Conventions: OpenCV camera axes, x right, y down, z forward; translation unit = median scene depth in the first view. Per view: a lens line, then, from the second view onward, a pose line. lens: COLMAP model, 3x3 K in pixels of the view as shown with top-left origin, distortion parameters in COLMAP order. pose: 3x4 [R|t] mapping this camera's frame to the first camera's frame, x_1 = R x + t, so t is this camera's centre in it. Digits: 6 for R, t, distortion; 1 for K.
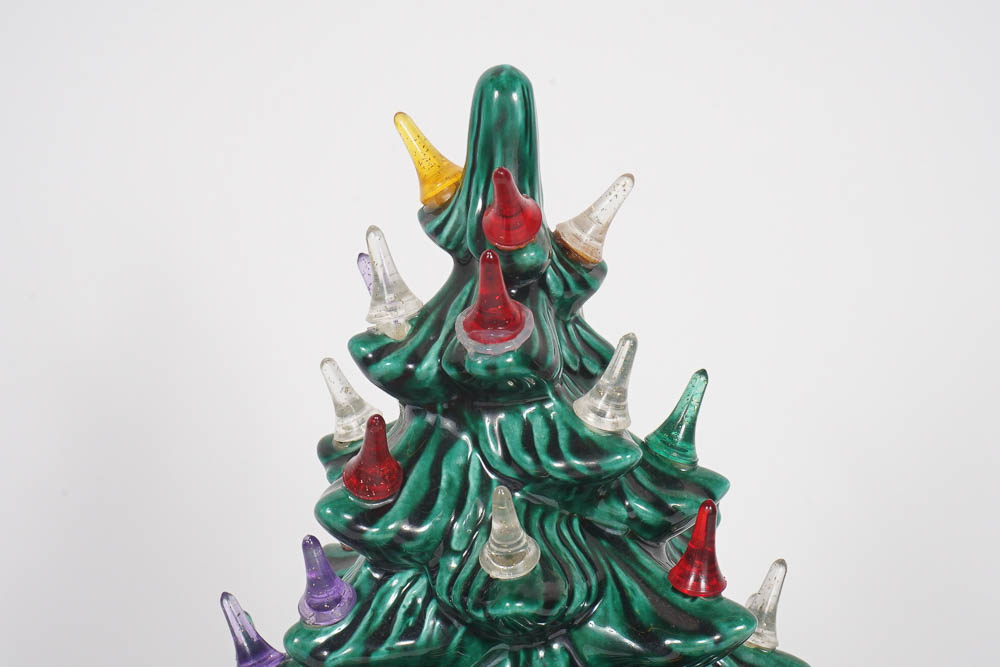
lens RADIAL K [[1878.2, 0, 501.3], [0, 1878.2, 331.3], [0, 0, 1]] dist [0.062120, 0.000000]
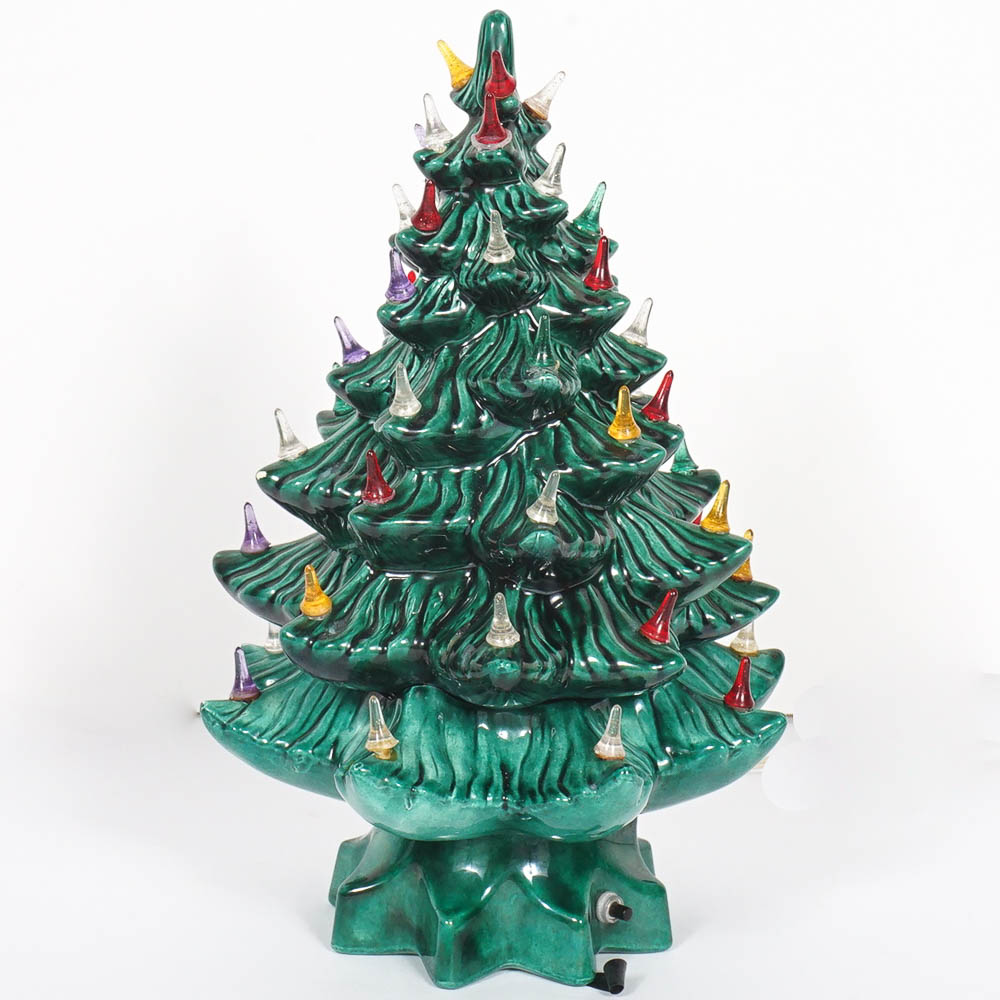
lens RADIAL K [[2511.5, 0, 497.3], [0, 2511.5, 497.0], [0, 0, 1]] dist [0.006000, 0.000000]
pose [[0.999872, 0.006045, 0.014792, -0.032151], [-0.003901, 0.990020, -0.140874, 0.698442], [-0.015496, 0.140798, 0.989917, -1.438416]]
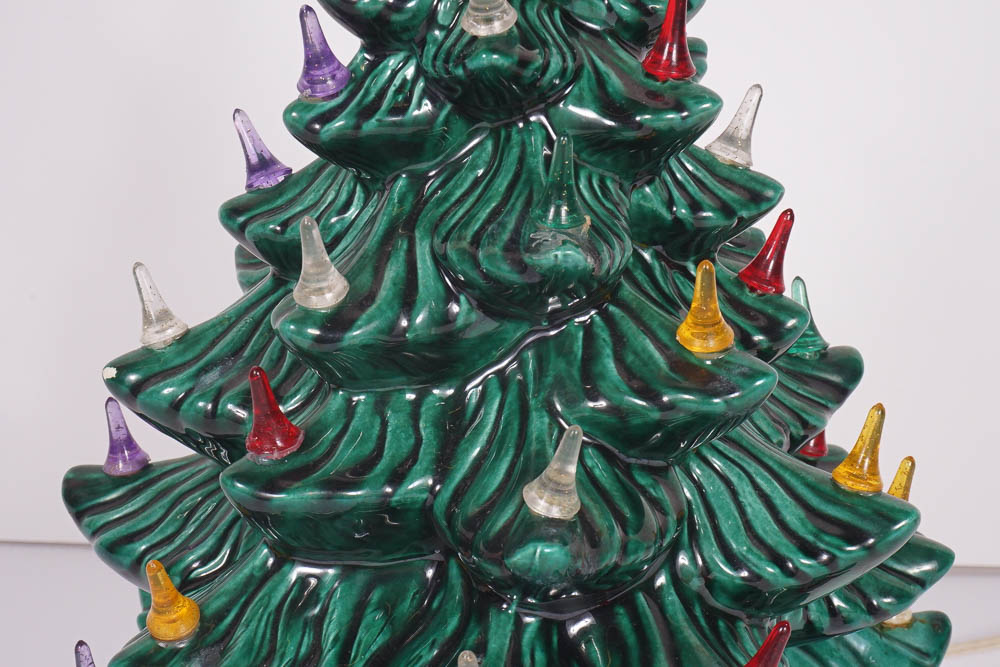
lens RADIAL K [[1878.2, 0, 510.0], [0, 1878.2, 342.6], [0, 0, 1]] dist [0.062120, 0.000000]
pose [[0.998254, 0.025118, -0.053462, 0.075953], [-0.025610, 0.999636, -0.008538, 0.302698], [0.053228, 0.009892, 0.998533, -0.067648]]
